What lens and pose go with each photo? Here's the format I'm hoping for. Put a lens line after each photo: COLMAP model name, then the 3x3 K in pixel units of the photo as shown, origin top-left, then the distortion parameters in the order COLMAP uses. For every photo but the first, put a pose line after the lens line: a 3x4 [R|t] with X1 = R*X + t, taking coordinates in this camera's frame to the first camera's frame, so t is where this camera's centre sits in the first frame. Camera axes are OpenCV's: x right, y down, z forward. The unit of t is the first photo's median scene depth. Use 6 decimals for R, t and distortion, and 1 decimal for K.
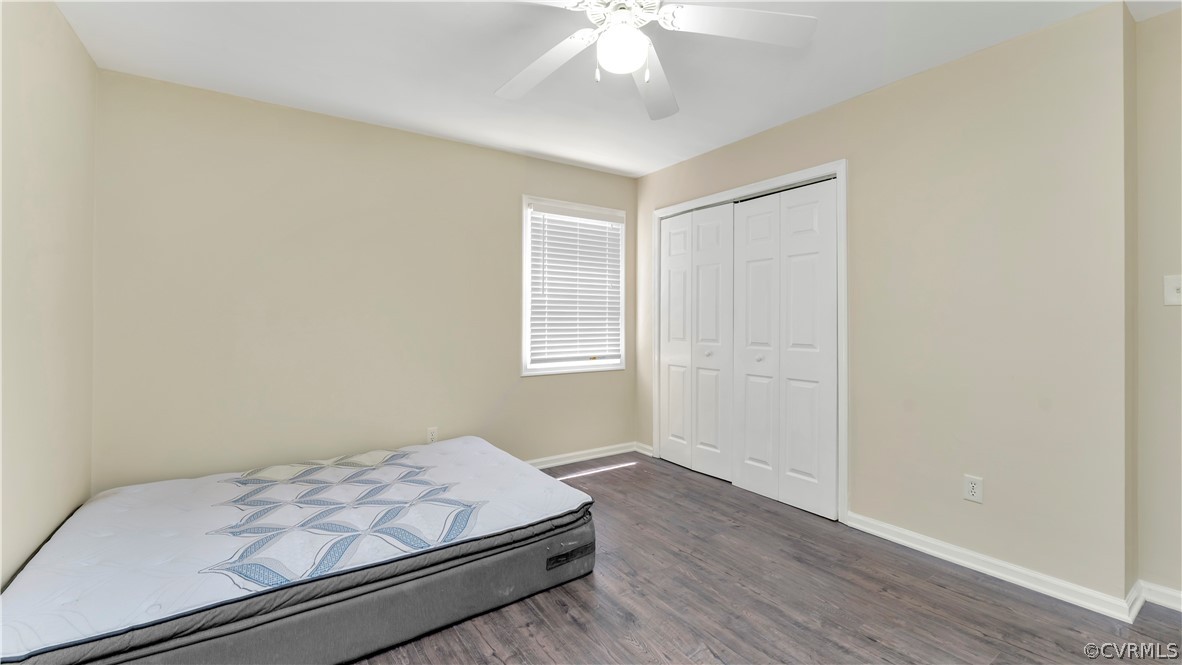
lens RADIAL K [[499.0, 0, 580.5], [0, 499.0, 317.1], [0, 0, 1]] dist [0.001564, 0.000211]
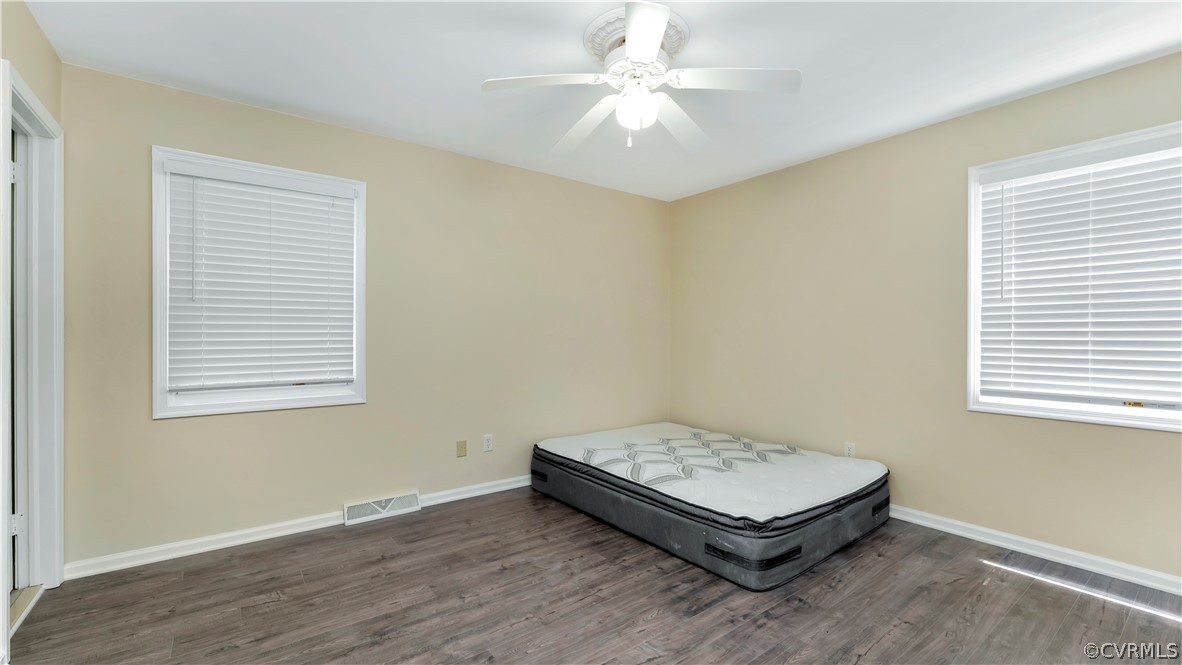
lens RADIAL K [[499.0, 0, 582.5], [0, 499.0, 333.6], [0, 0, 1]] dist [0.001564, 0.000211]
pose [[0.028271, -0.003969, -0.999592, 0.905980], [0.003047, 0.999988, -0.003885, 0.006461], [0.999596, -0.002936, 0.028282, 0.580305]]
